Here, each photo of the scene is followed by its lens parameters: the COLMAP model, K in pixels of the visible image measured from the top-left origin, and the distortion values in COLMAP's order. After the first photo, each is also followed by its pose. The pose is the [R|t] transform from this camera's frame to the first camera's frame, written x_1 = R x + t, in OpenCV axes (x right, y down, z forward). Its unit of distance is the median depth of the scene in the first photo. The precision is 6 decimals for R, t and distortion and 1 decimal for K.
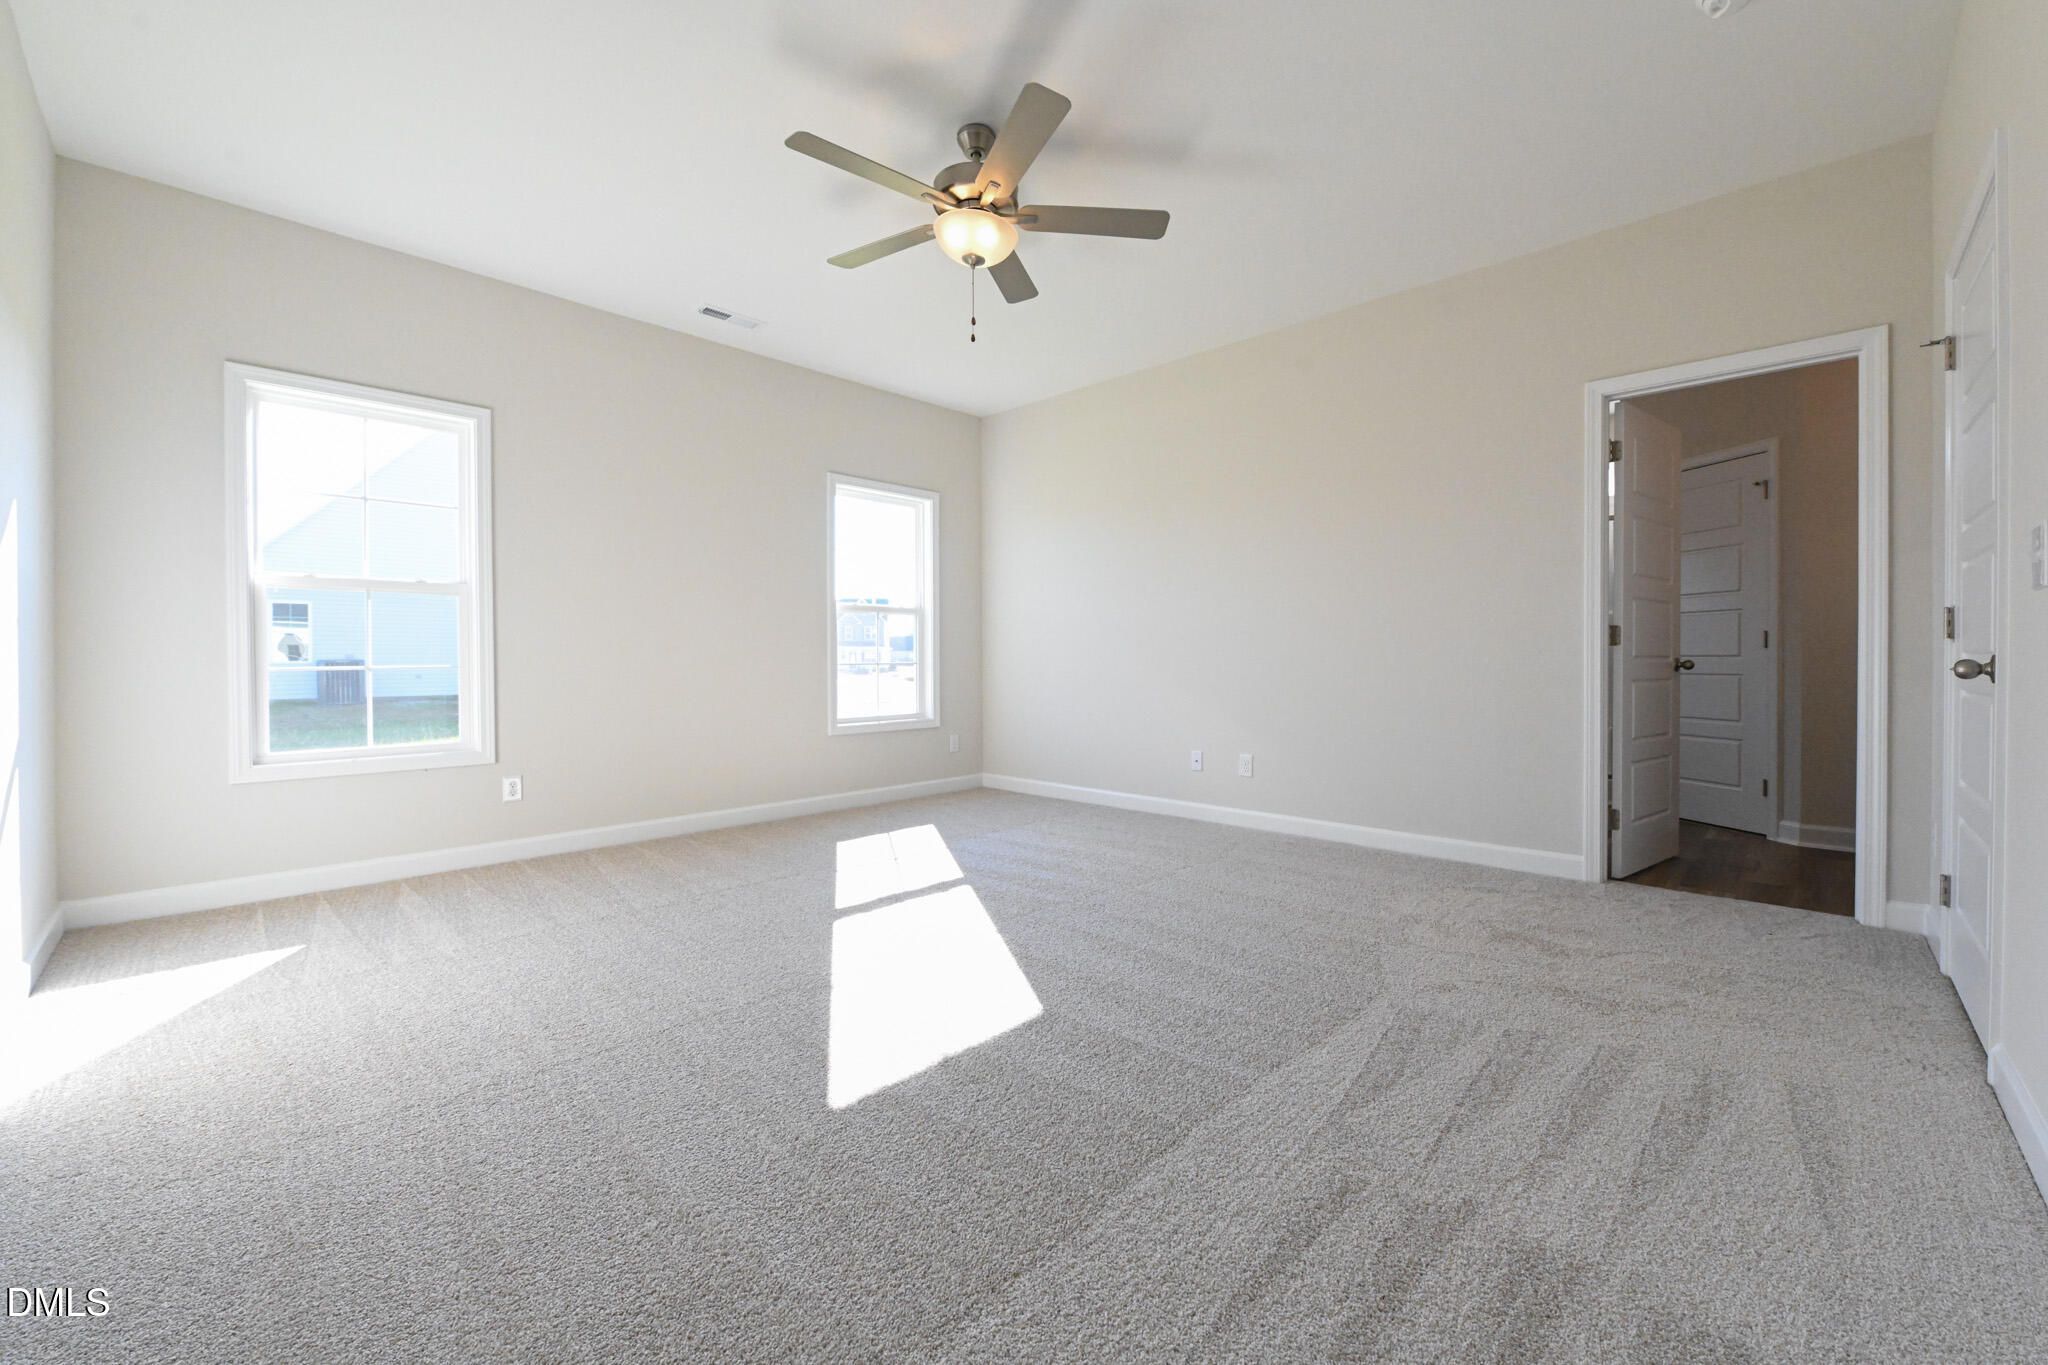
lens RADIAL K [[805.7, 0, 1025.5], [0, 805.7, 672.1], [0, 0, 1]] dist [-0.007936, -0.000425]
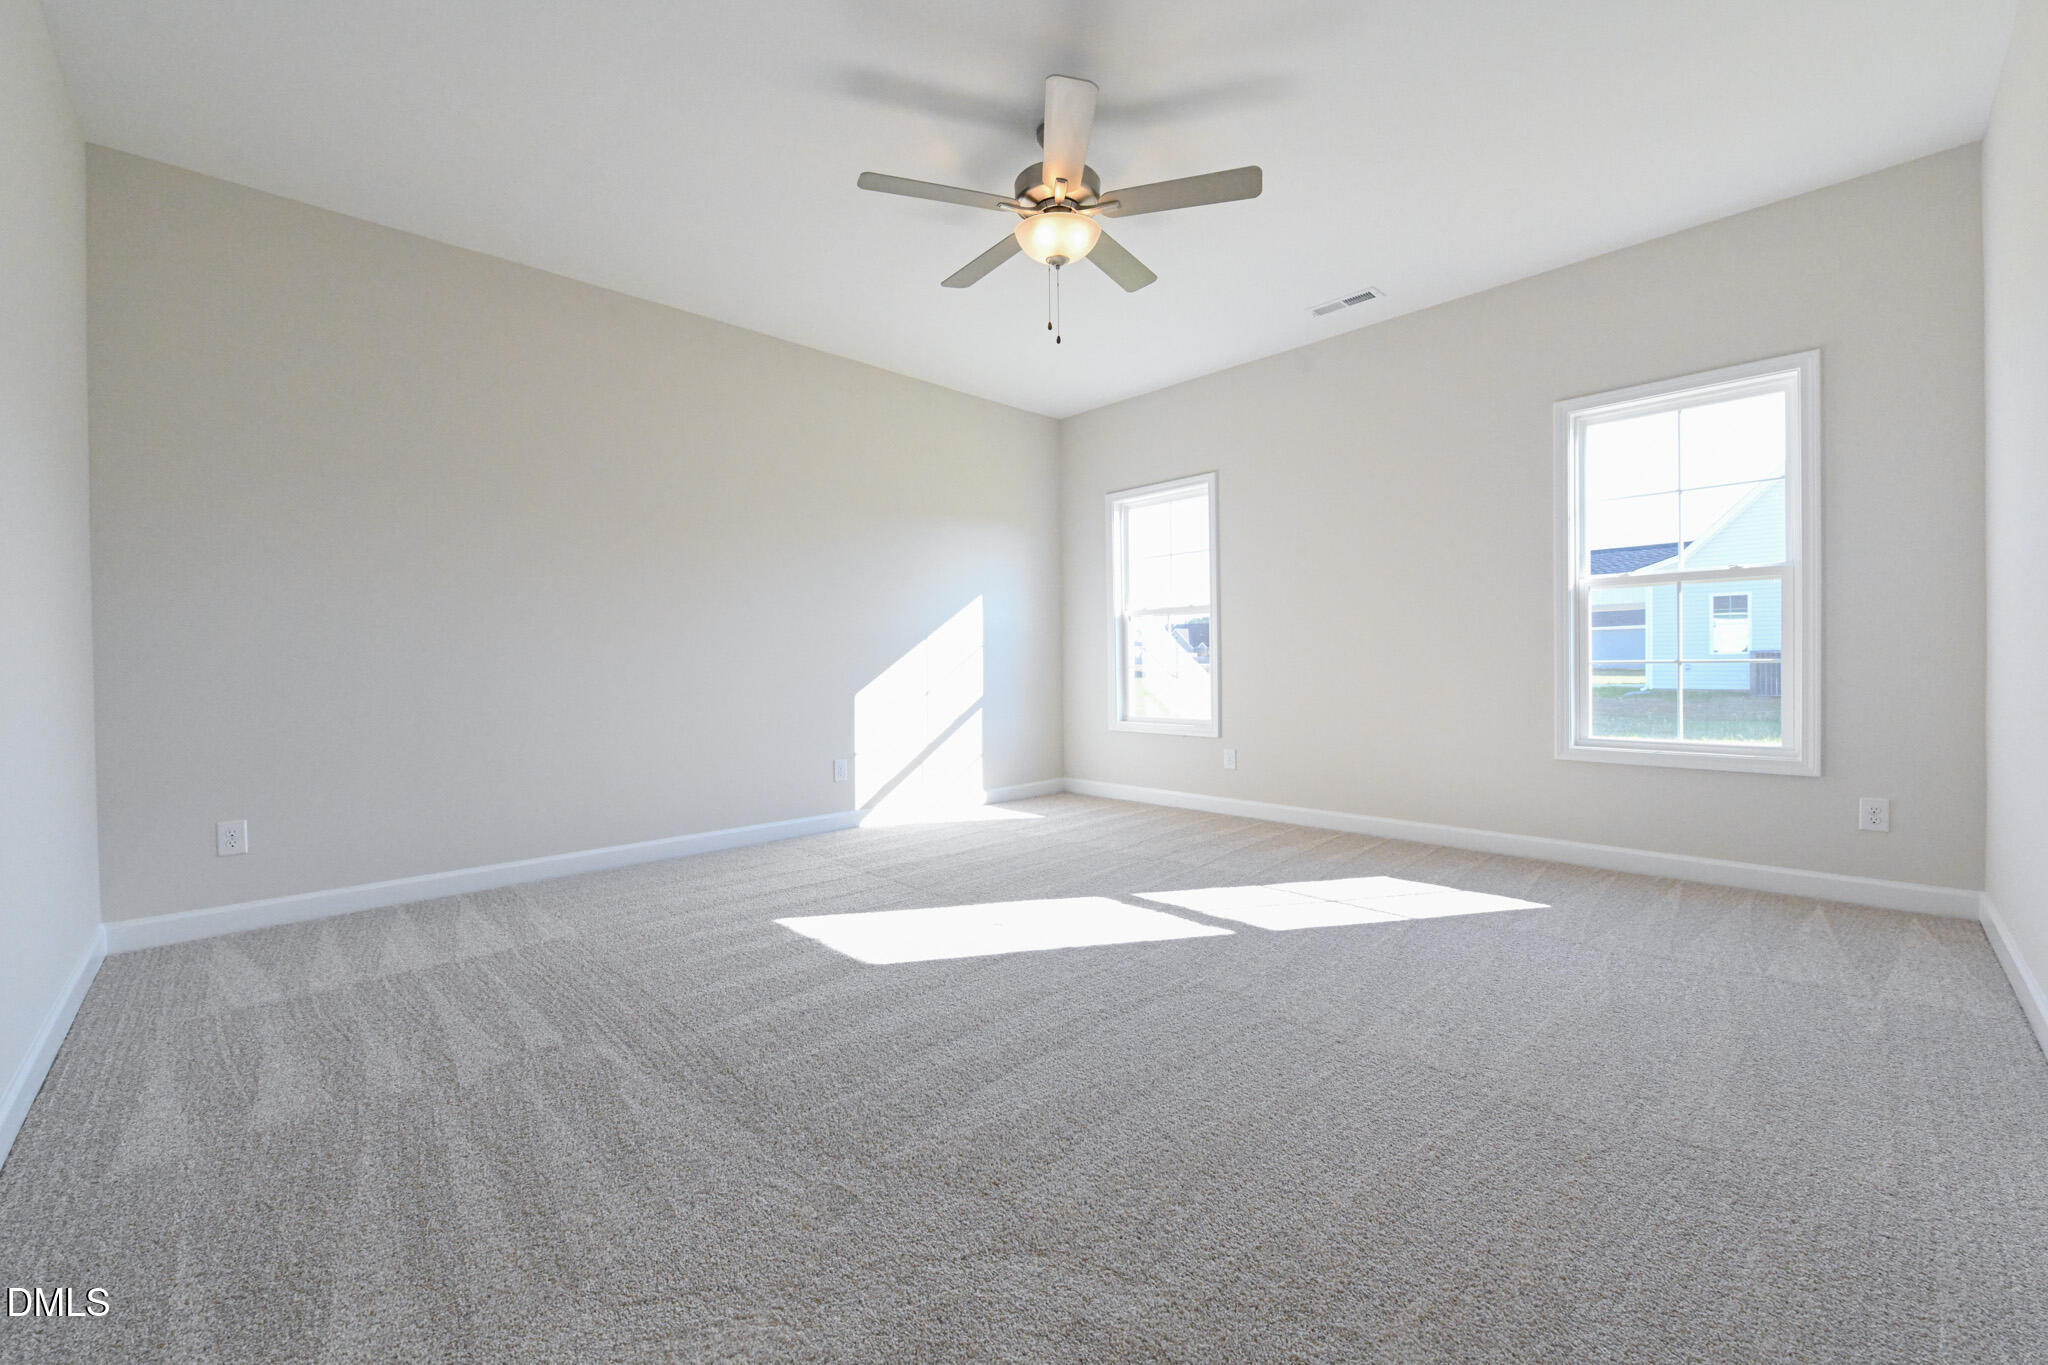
lens RADIAL K [[805.7, 0, 1025.5], [0, 805.7, 672.1], [0, 0, 1]] dist [-0.007936, -0.000425]
pose [[-0.022669, 0.016992, -0.999599, 0.749676], [-0.003058, 0.999850, 0.017066, -0.018545], [0.999738, 0.003443, -0.022614, 0.789191]]
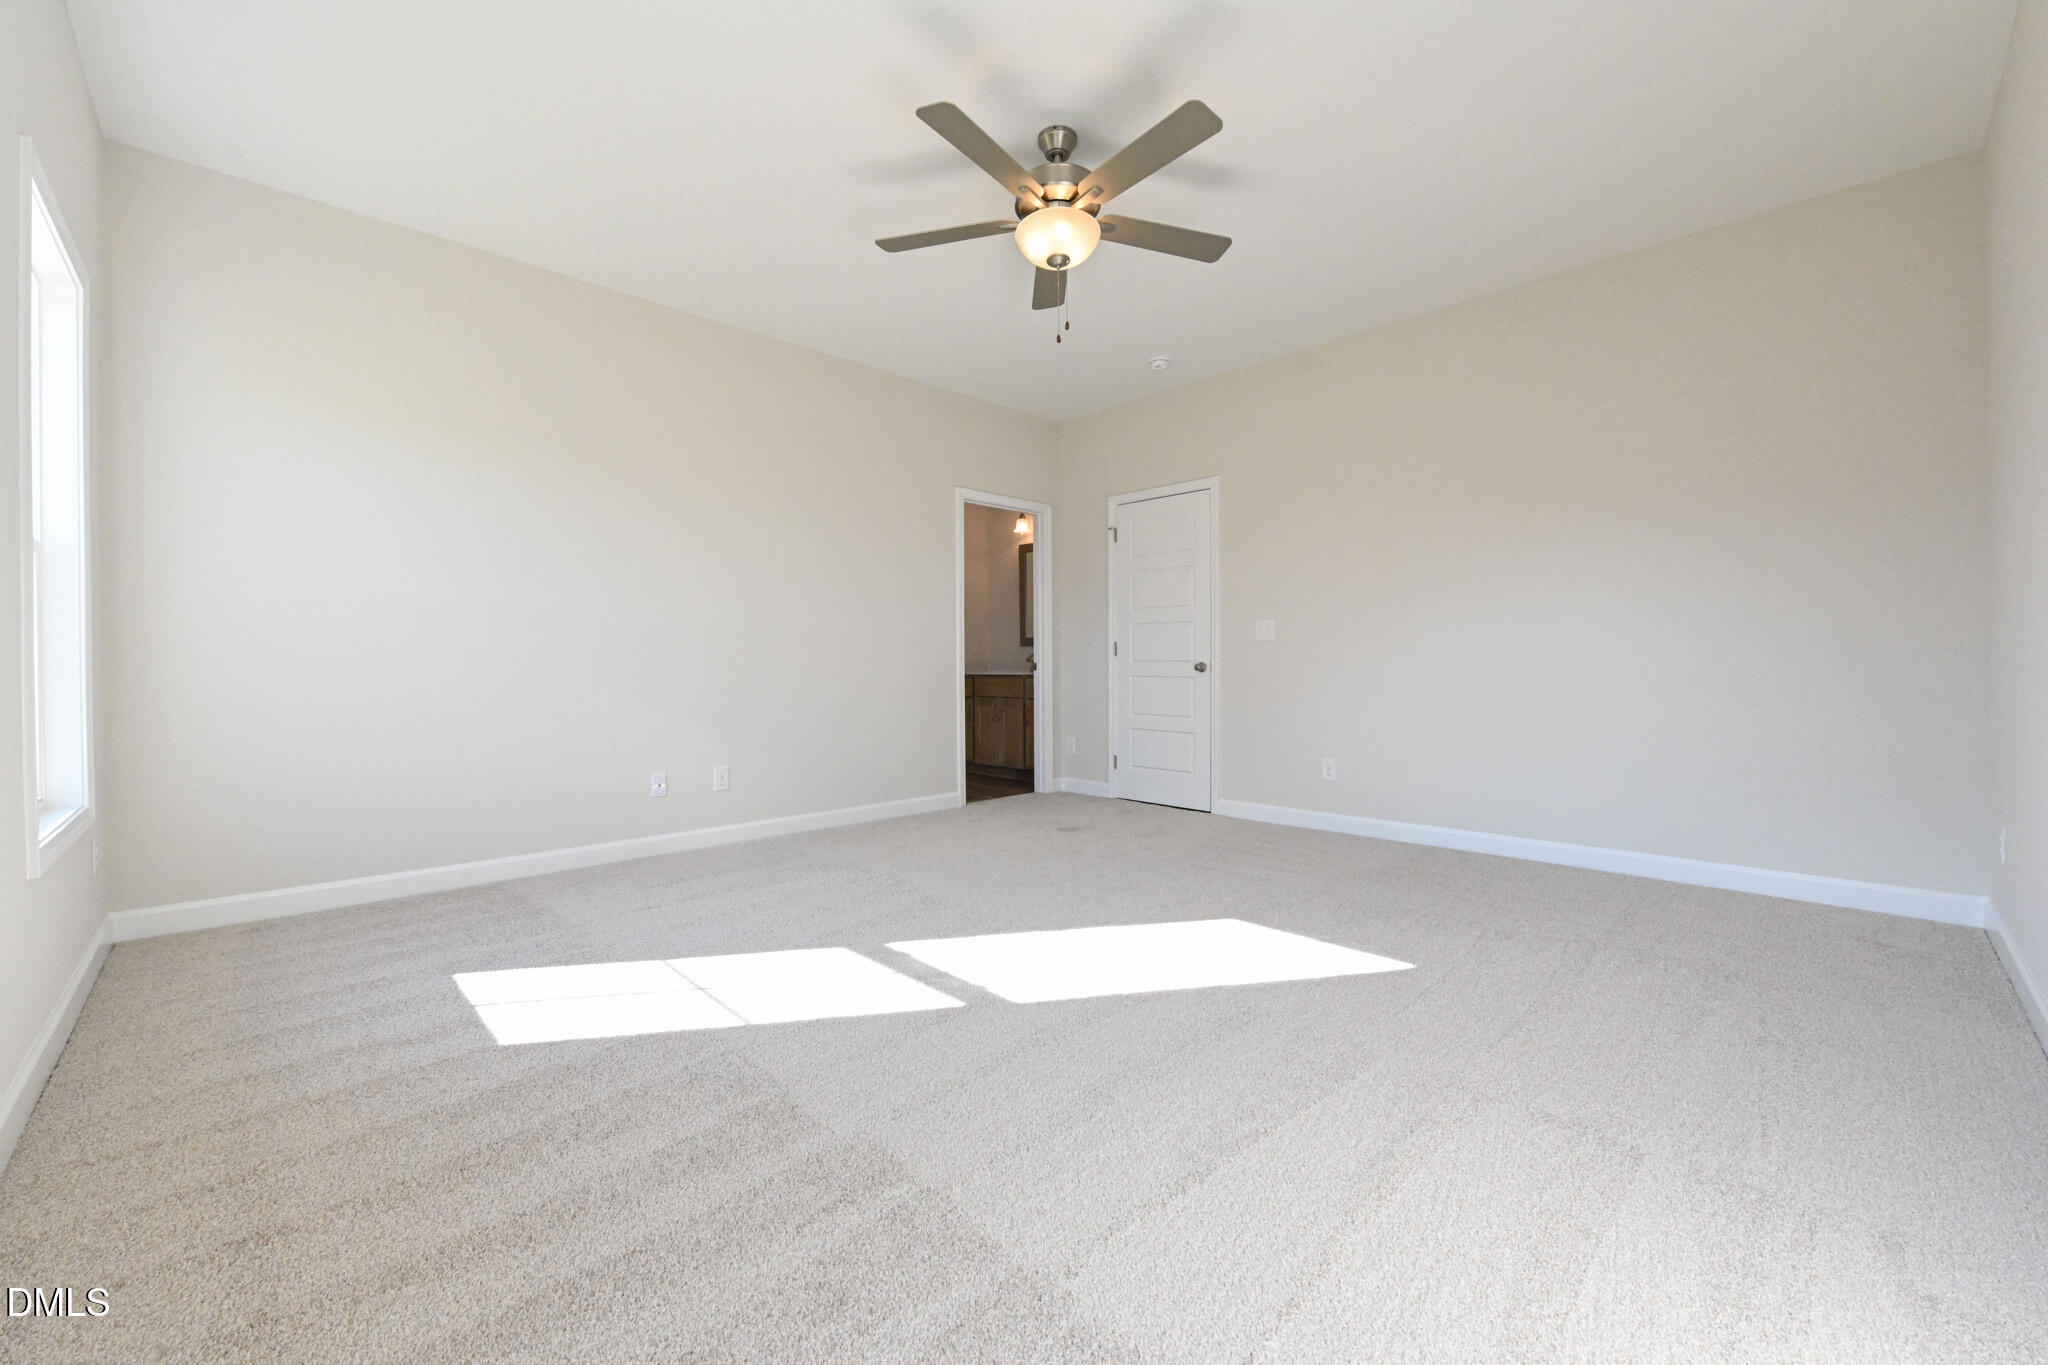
lens RADIAL K [[805.7, 0, 1025.5], [0, 805.7, 672.1], [0, 0, 1]] dist [-0.007936, -0.000425]
pose [[0.017958, -0.004266, 0.999830, -0.845875], [0.017025, 0.999847, 0.003960, -0.003548], [-0.999694, 0.016951, 0.018028, 0.831258]]
